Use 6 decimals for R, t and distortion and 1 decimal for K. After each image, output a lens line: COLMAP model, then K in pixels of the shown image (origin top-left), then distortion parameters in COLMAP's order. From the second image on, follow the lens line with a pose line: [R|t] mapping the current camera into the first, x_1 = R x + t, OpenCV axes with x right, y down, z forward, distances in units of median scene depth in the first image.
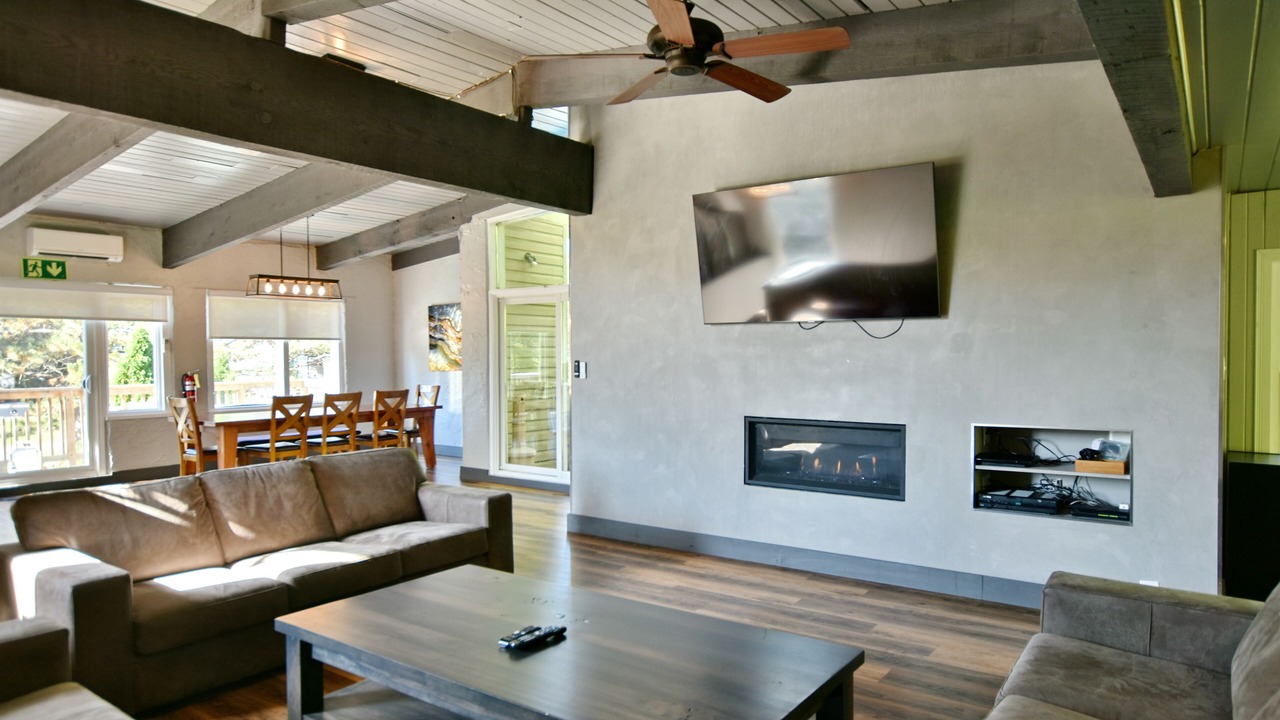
lens RADIAL K [[778.0, 0, 649.5], [0, 778.0, 365.7], [0, 0, 1]] dist [0.009204, 0.002455]
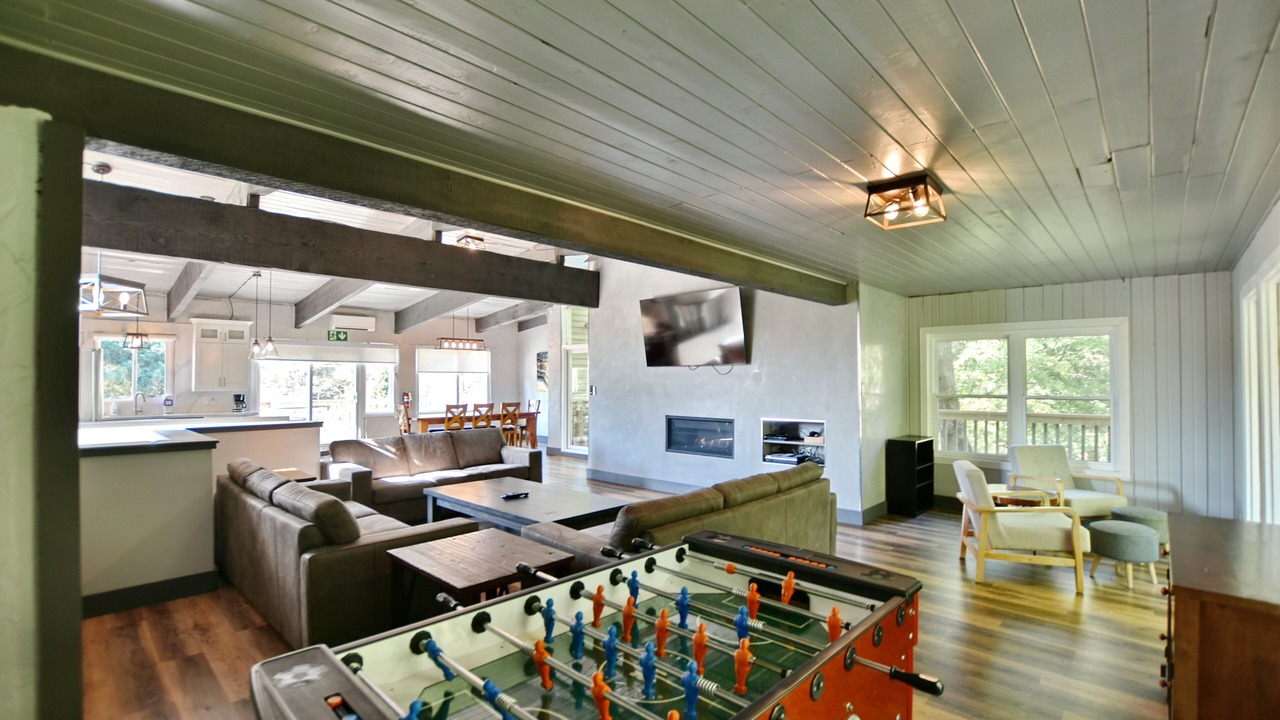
lens RADIAL K [[602.6, 0, 654.8], [0, 602.6, 370.0], [0, 0, 1]] dist [-0.012546, 0.000778]
pose [[0.987033, 0.003750, -0.160474, 0.305581], [-0.009845, 0.999259, -0.037207, 0.008115], [0.160215, 0.038304, 0.986339, -0.427611]]
